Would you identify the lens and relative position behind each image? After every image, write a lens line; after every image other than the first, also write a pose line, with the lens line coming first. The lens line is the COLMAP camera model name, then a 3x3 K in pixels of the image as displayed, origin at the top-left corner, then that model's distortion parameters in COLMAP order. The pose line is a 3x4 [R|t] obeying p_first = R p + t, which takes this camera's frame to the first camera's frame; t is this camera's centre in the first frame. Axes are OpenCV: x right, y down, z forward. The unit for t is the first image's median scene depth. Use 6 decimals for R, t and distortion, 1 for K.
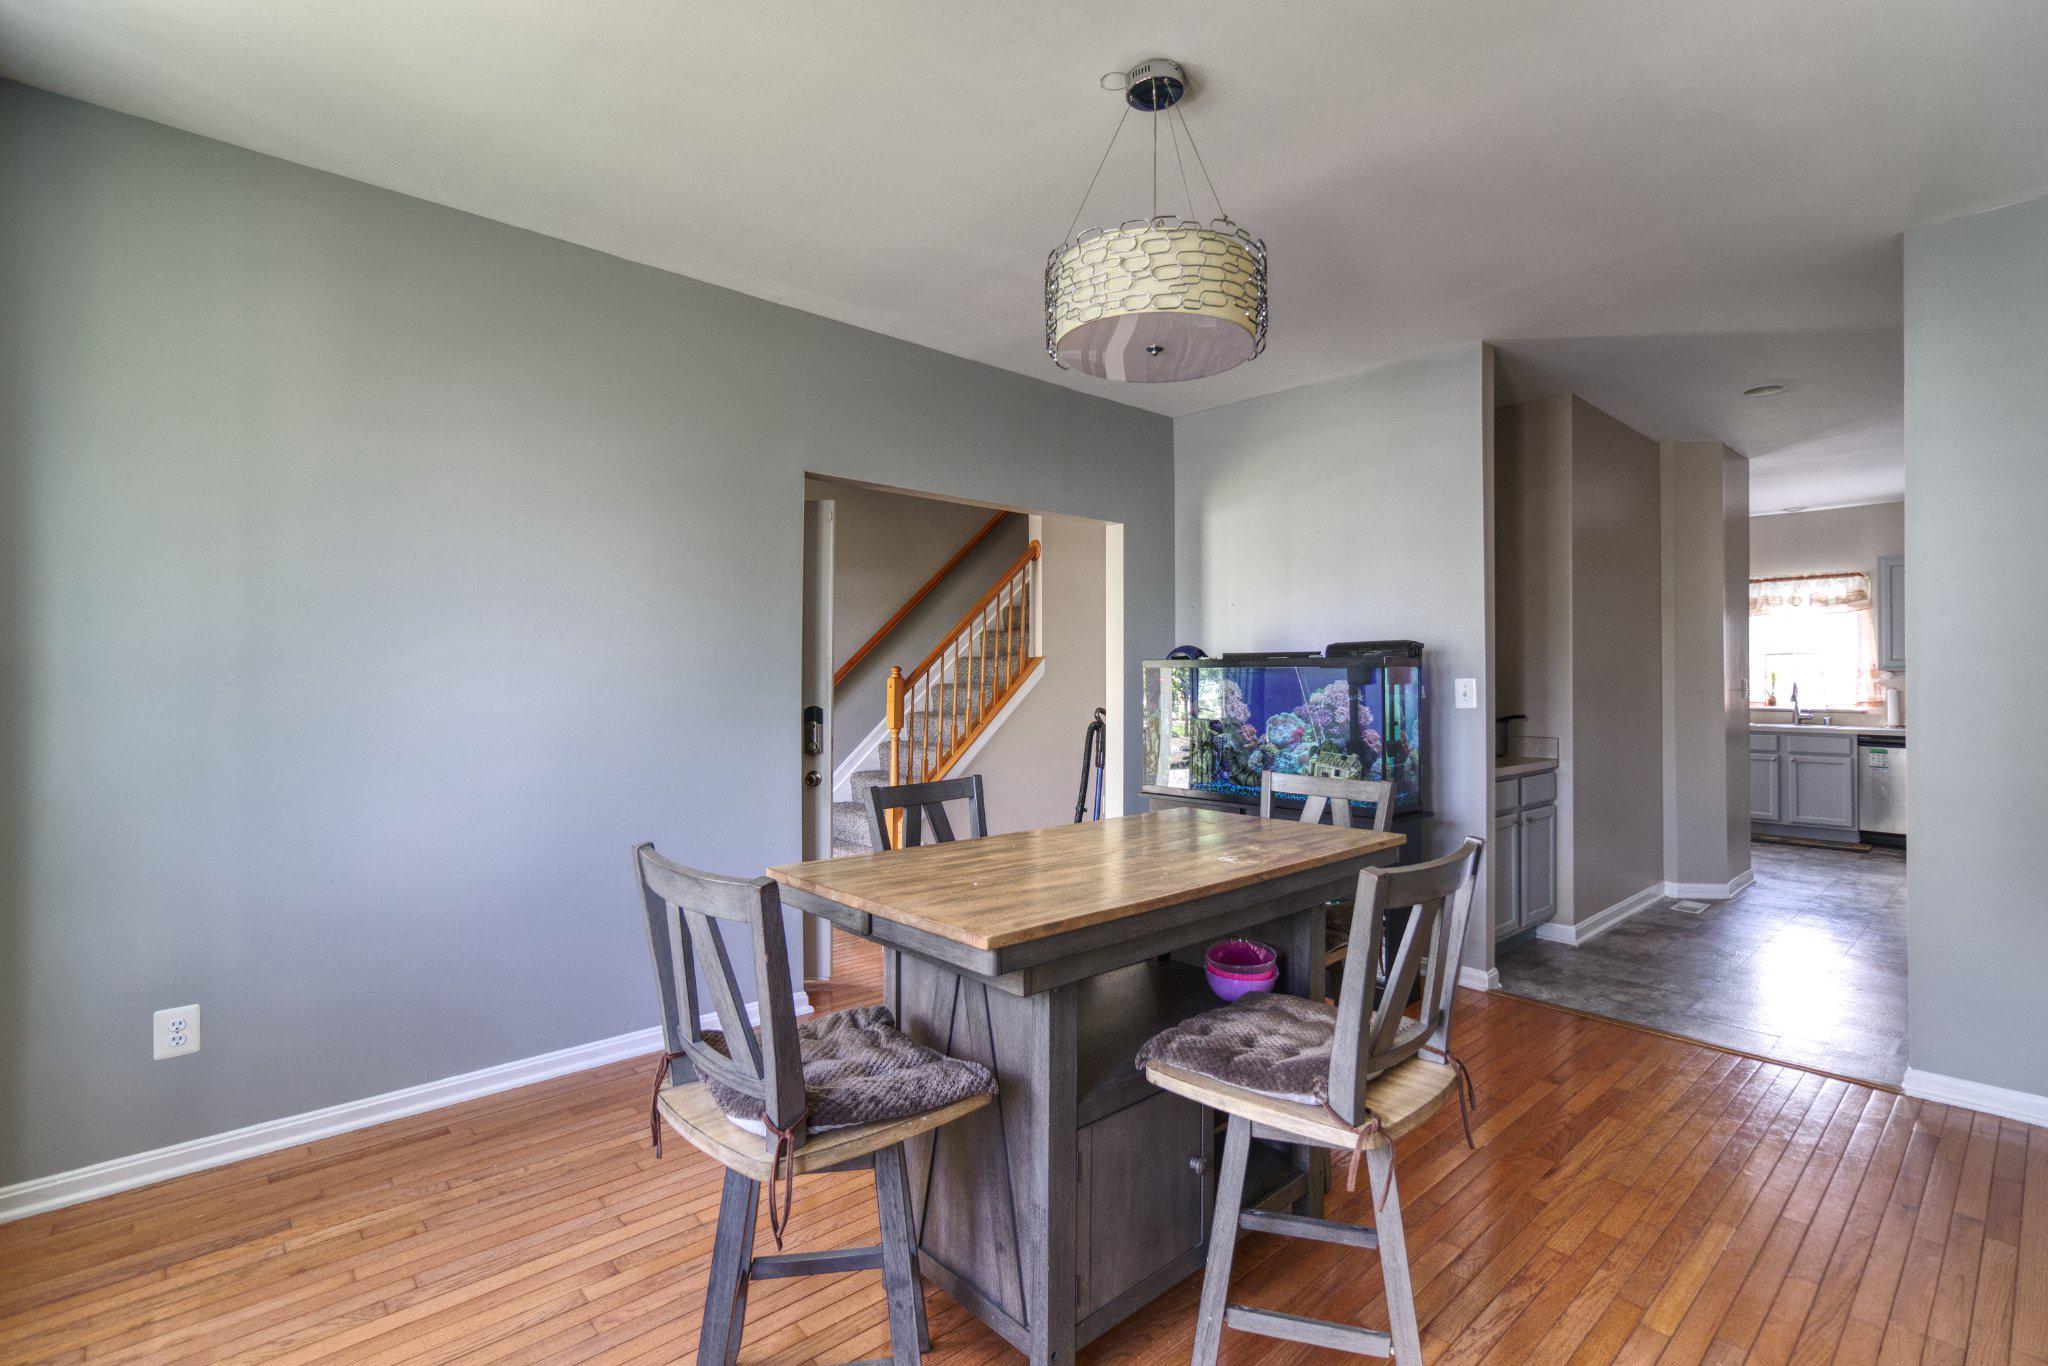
lens RADIAL K [[943.2, 0, 1024.3], [0, 943.2, 669.8], [0, 0, 1]] dist [0.001835, 0.000200]
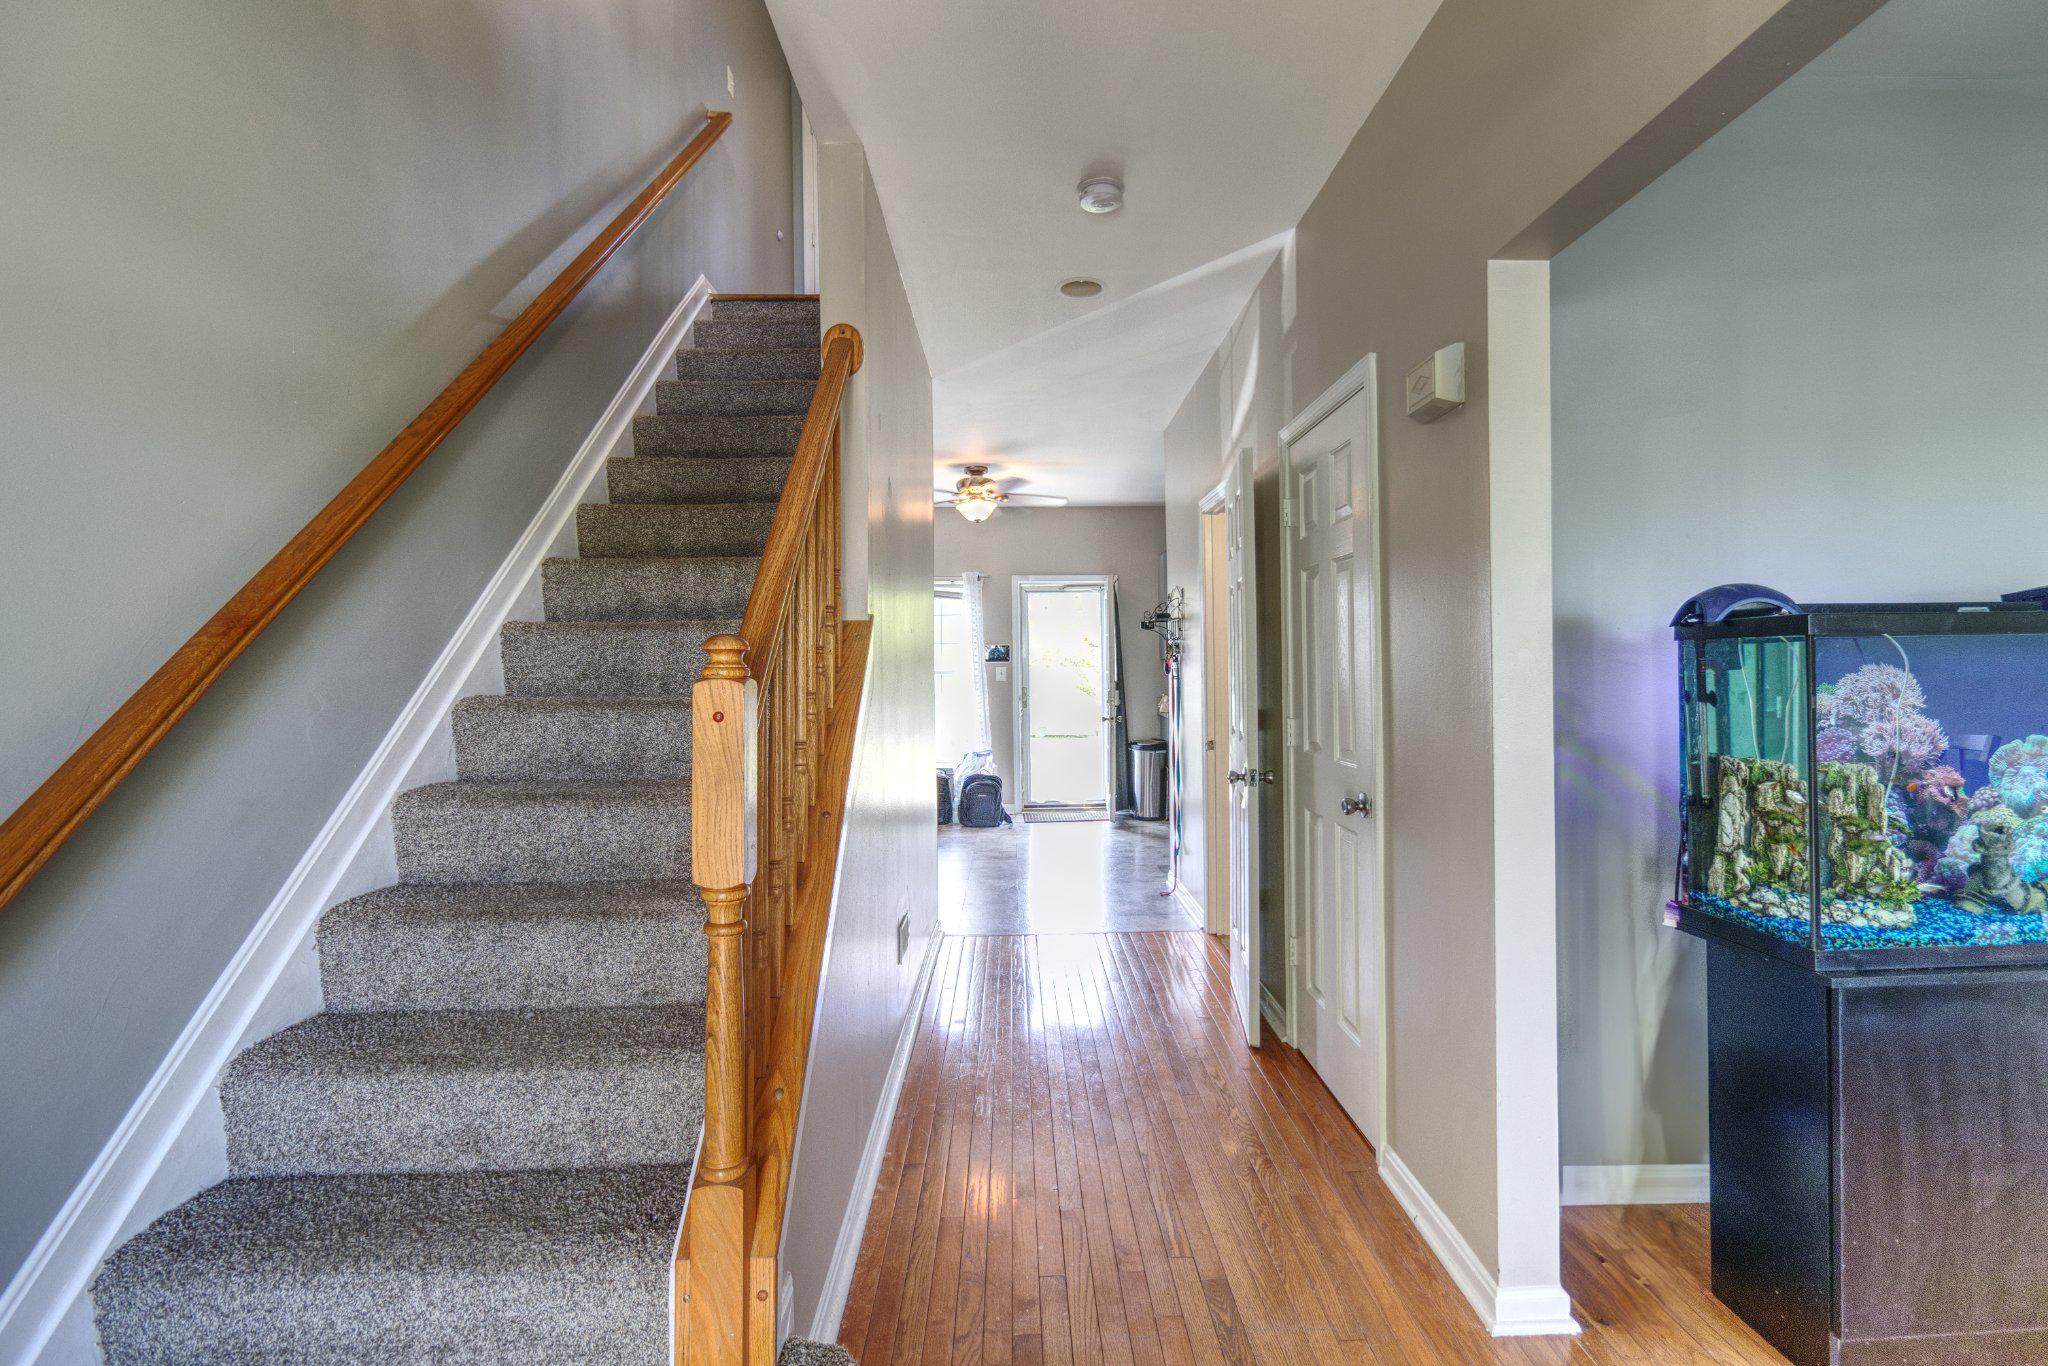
lens RADIAL K [[961.2, 0, 1032.1], [0, 961.2, 671.3], [0, 0, 1]] dist [-0.000766, -0.000731]
pose [[0.654568, -0.007253, 0.755968, -0.359139], [0.010069, 0.999949, 0.000876, 0.010359], [-0.755936, 0.007038, 0.654608, 1.019380]]
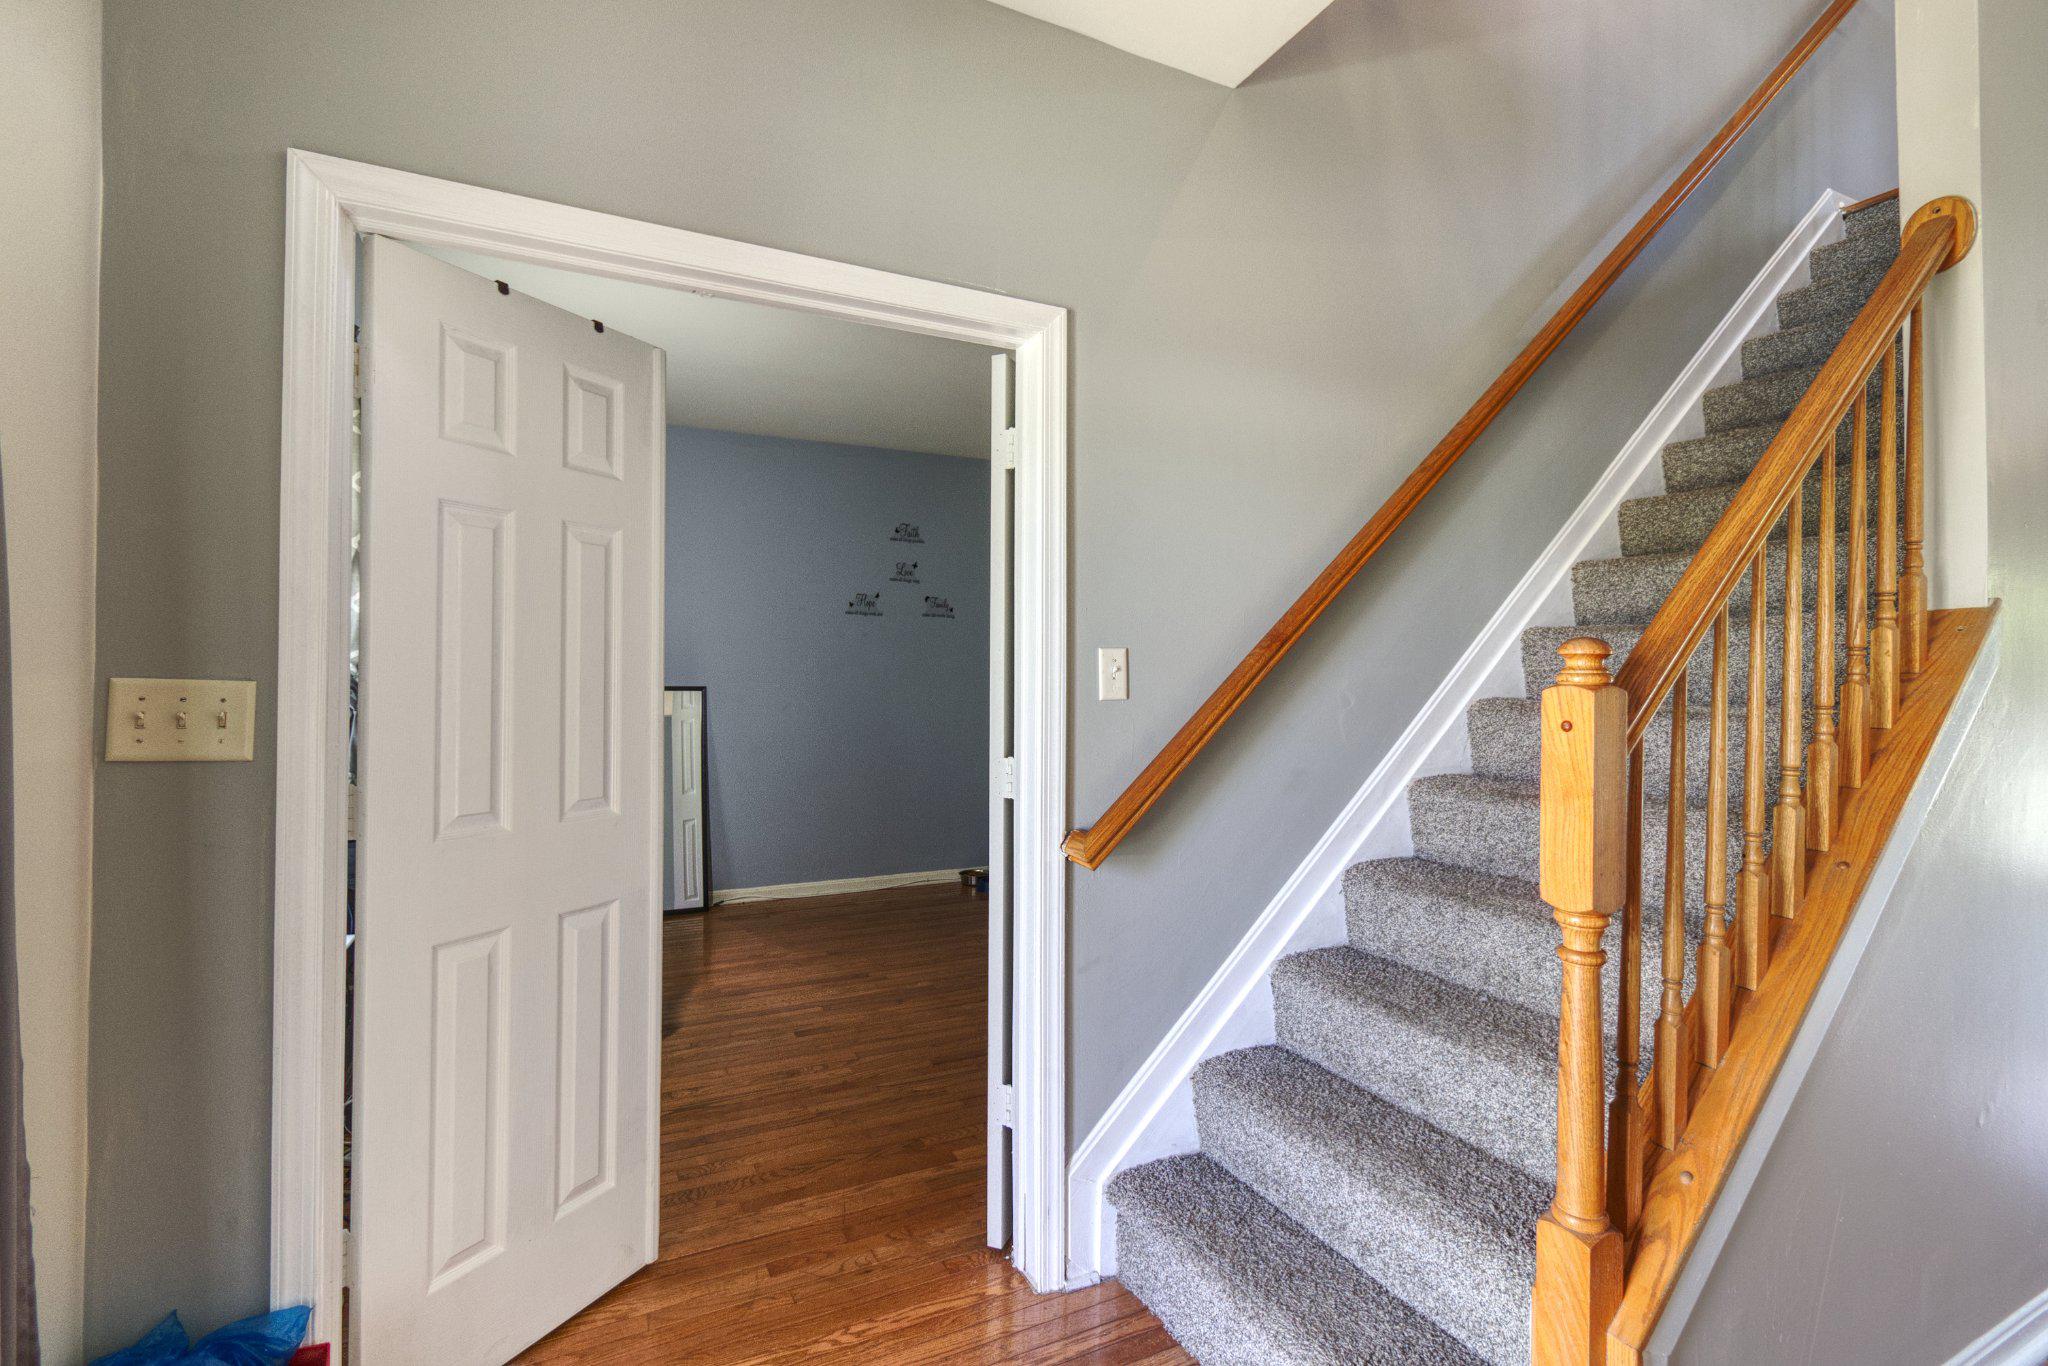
lens RADIAL K [[943.2, 0, 1024.3], [0, 943.2, 669.8], [0, 0, 1]] dist [0.001835, 0.000200]
pose [[0.958546, -0.001315, -0.284935, -0.263274], [-0.001359, 0.999957, -0.009187, 0.010128], [0.284935, 0.009194, 0.958503, 0.978093]]
